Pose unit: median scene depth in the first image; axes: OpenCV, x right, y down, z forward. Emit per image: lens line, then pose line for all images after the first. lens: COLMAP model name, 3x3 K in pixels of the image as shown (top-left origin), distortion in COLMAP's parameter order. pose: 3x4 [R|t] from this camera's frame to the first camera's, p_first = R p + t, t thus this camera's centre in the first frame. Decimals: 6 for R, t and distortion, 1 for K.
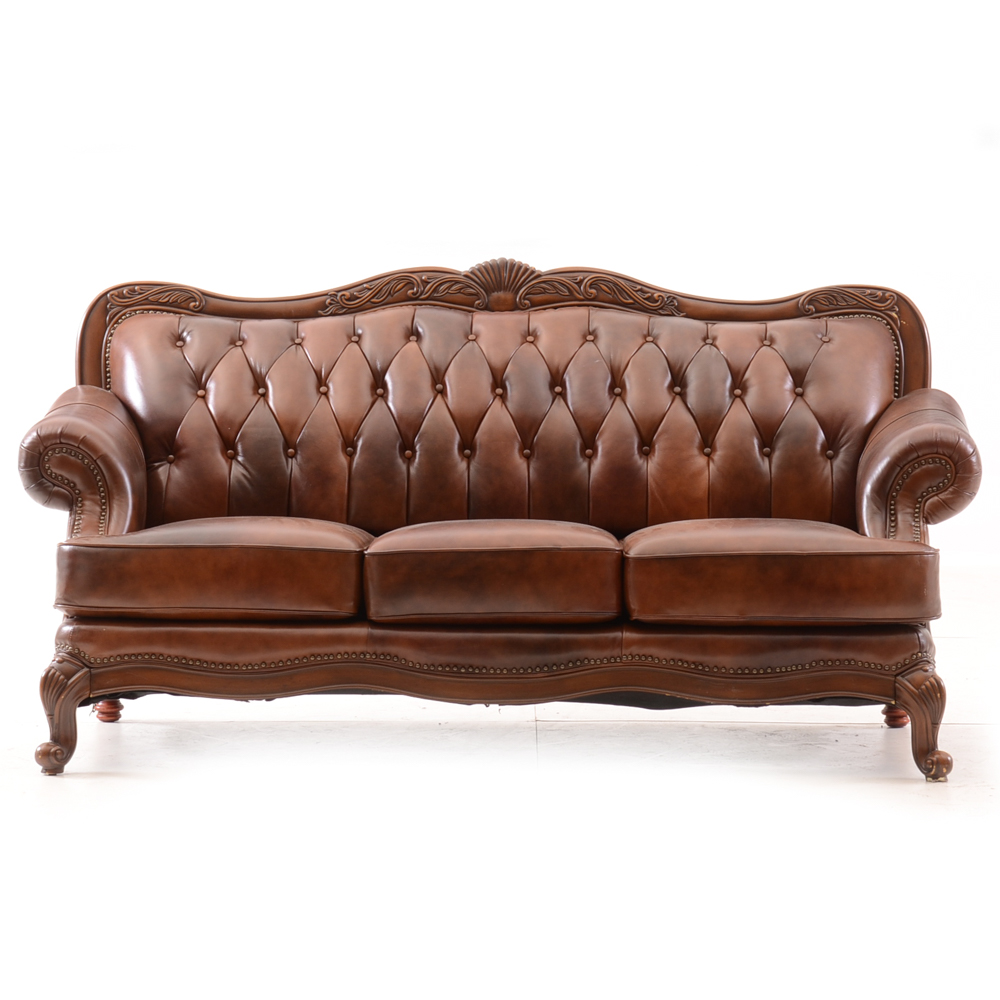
lens RADIAL K [[4430.0, 0, 500.0], [0, 4430.0, 497.6], [0, 0, 1]] dist [0.949875, 0.000000]
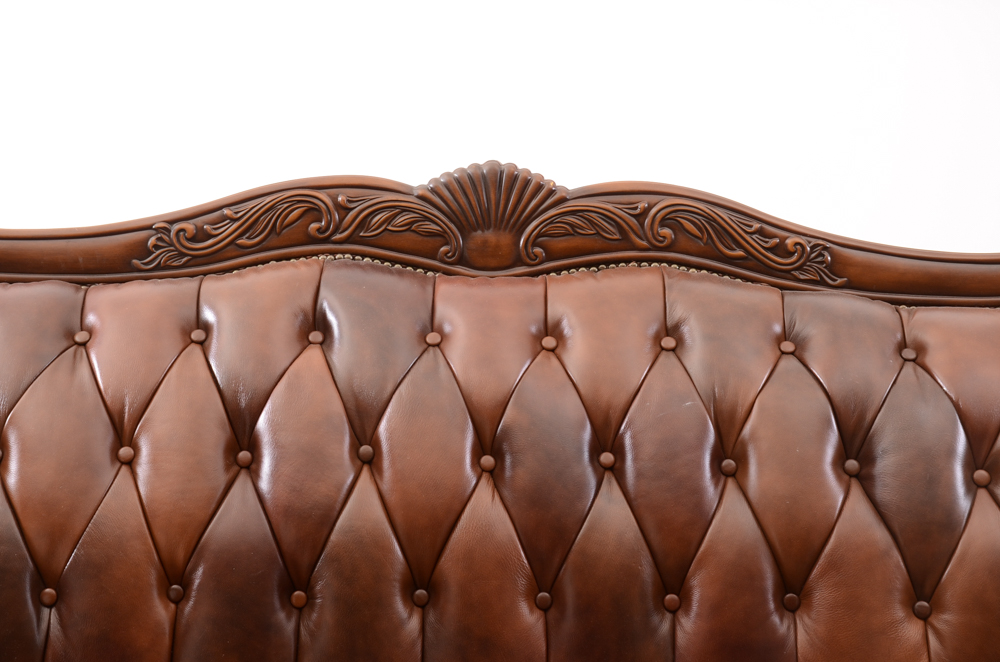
lens RADIAL K [[2233.0, 0, 492.0], [0, 2233.0, 334.7], [0, 0, 1]] dist [0.560431, 0.000000]
pose [[0.999322, 0.013684, 0.034194, -0.008455], [-0.018743, 0.988150, 0.152343, -0.075940], [-0.031704, -0.152881, 0.987736, 0.757959]]
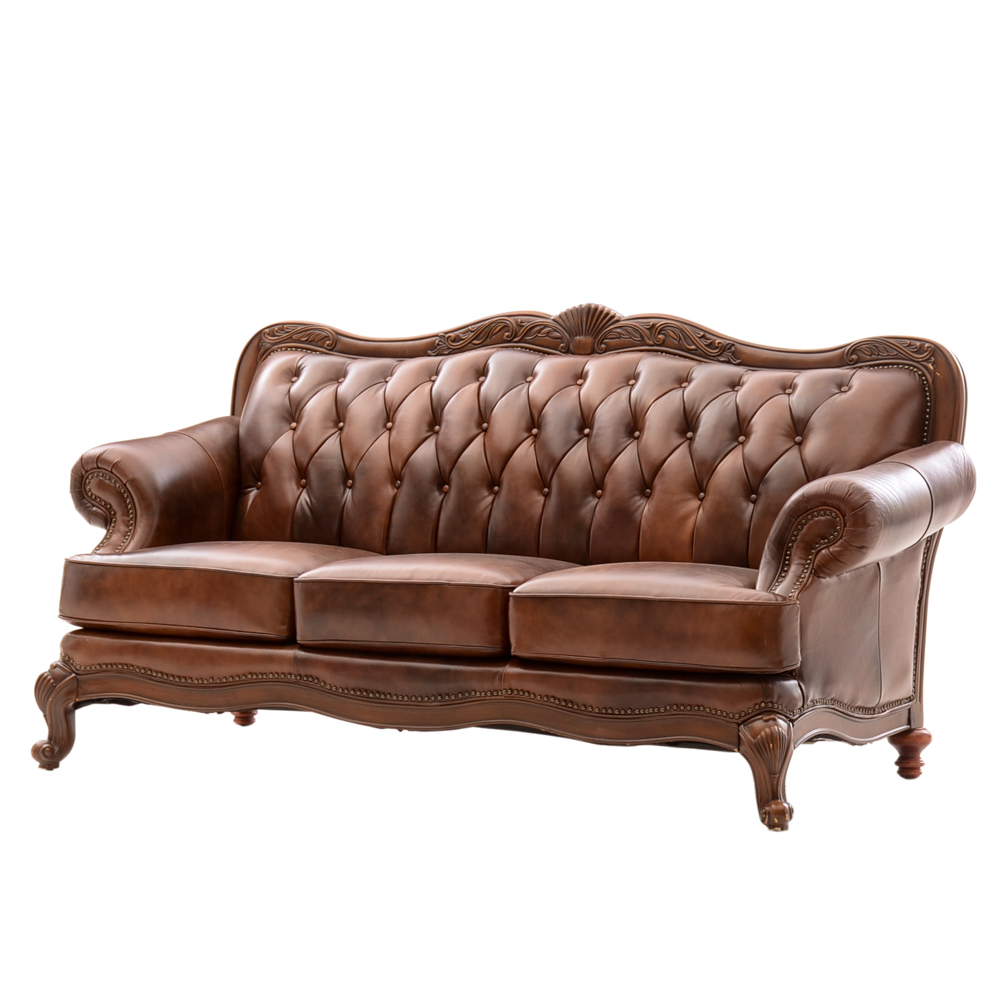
lens RADIAL K [[4262.9, 0, 500.1], [0, 4262.9, 504.9], [0, 0, 1]] dist [0.893059, 0.000000]
pose [[0.889200, 0.036300, -0.456077, 0.451296], [-0.036393, 0.999301, 0.008581, -0.015030], [0.456070, 0.008968, 0.889899, 0.104440]]
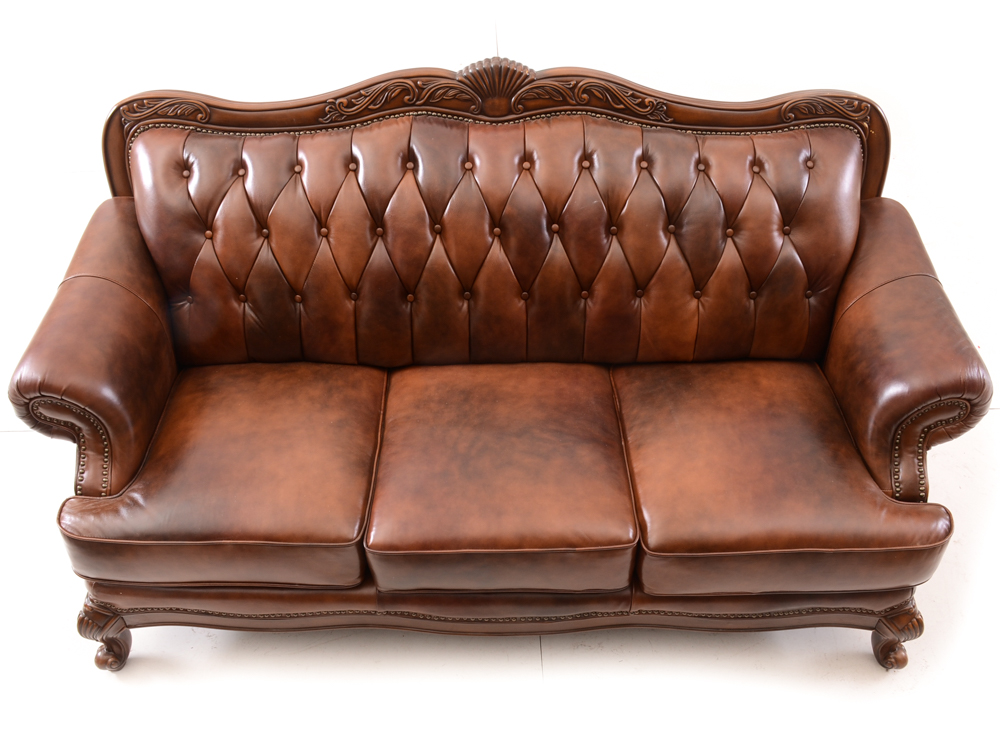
lens RADIAL K [[870.7, 0, 495.1], [0, 870.7, 382.5], [0, 0, 1]] dist [-0.122764, 0.027178]
pose [[0.999484, -0.024301, 0.020988, -0.005708], [0.006383, 0.790967, 0.611826, -0.117890], [-0.031468, -0.611376, 0.790714, 0.824067]]
